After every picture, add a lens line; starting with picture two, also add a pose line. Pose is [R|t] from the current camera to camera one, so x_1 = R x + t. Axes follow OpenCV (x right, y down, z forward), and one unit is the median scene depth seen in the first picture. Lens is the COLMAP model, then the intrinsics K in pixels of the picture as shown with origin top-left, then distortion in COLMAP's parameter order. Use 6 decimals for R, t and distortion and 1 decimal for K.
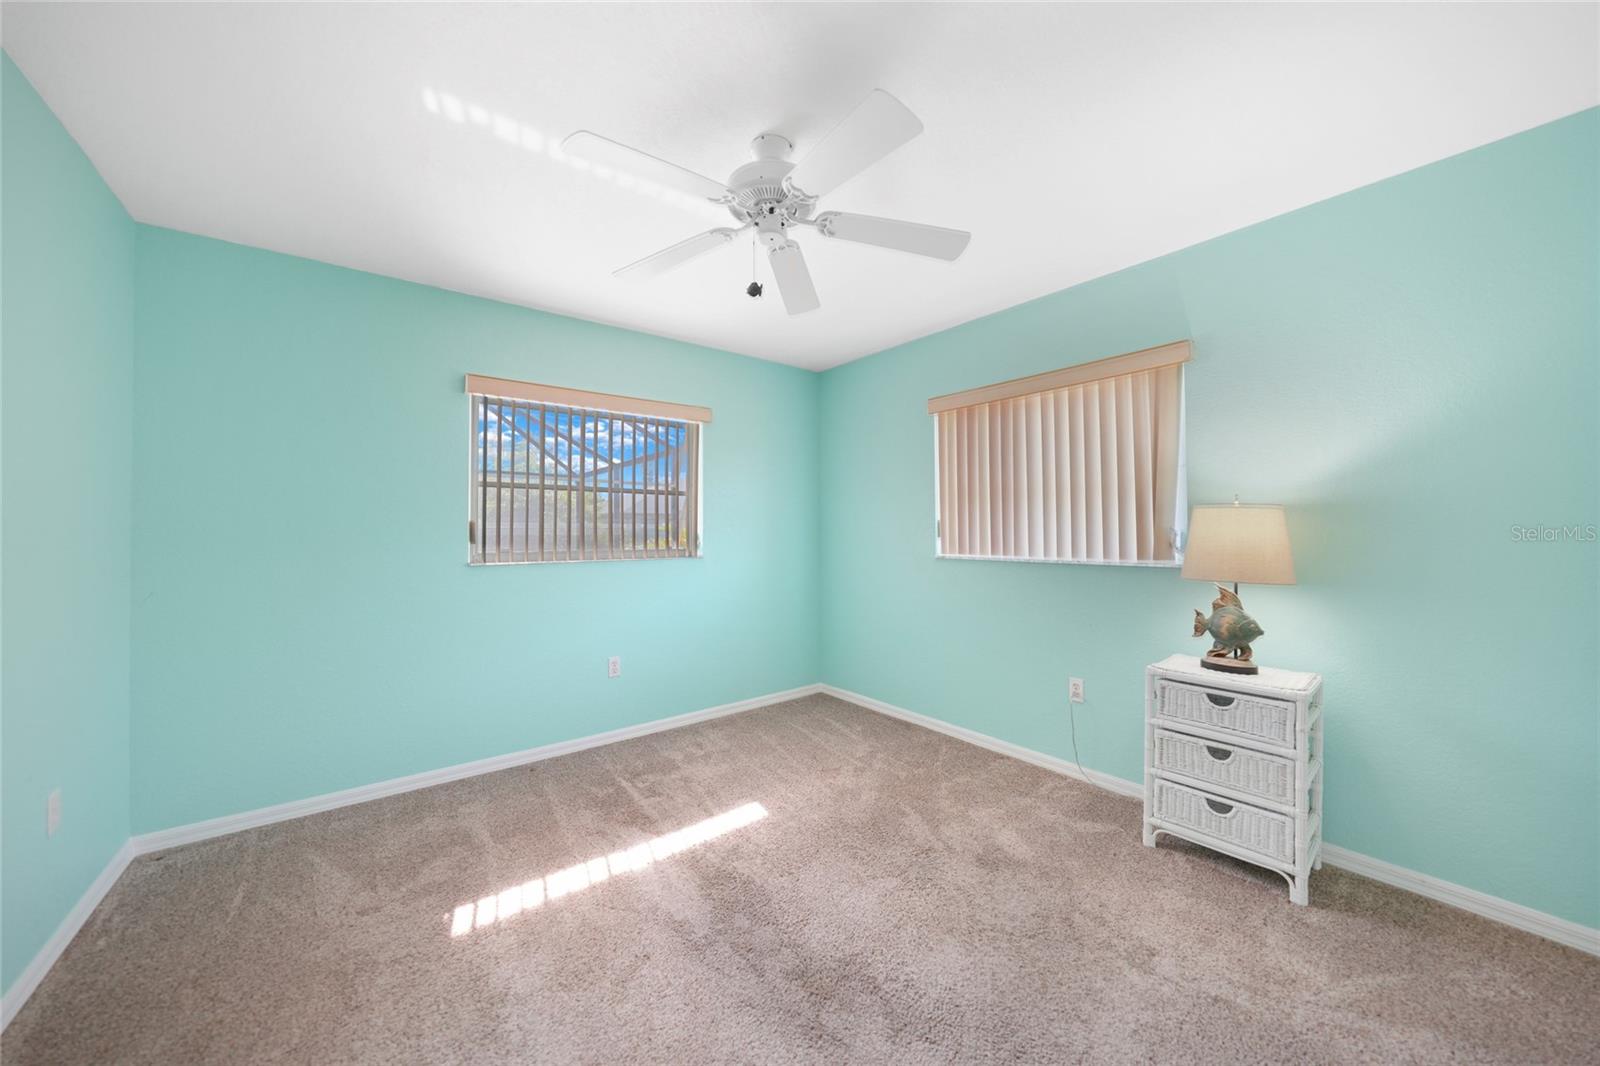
lens RADIAL K [[560.1, 0, 800.0], [0, 560.1, 533.0], [0, 0, 1]] dist [-0.000507, 0.000018]
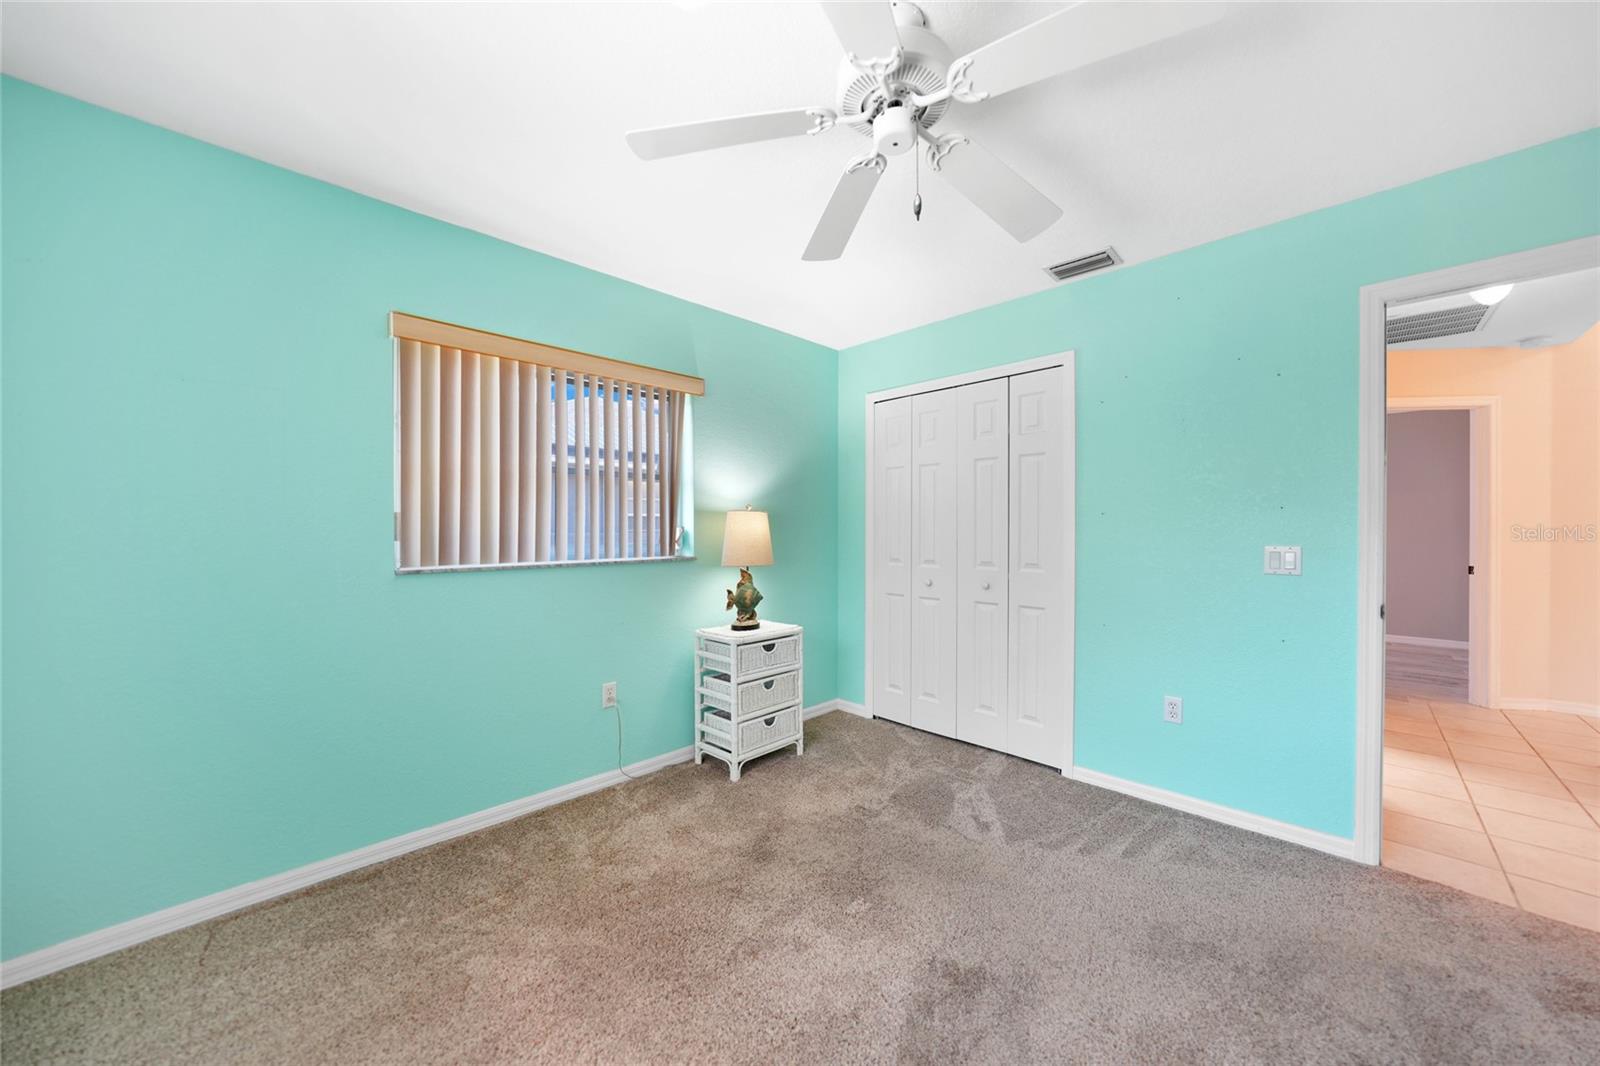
lens RADIAL K [[582.0, 0, 800.0], [0, 582.0, 533.0], [0, 0, 1]] dist [-0.000429, -0.000002]
pose [[-0.119875, 0.001167, 0.992788, -0.688635], [-0.000646, 0.999999, -0.001253, 0.005209], [-0.992789, -0.000792, -0.119875, 1.012446]]
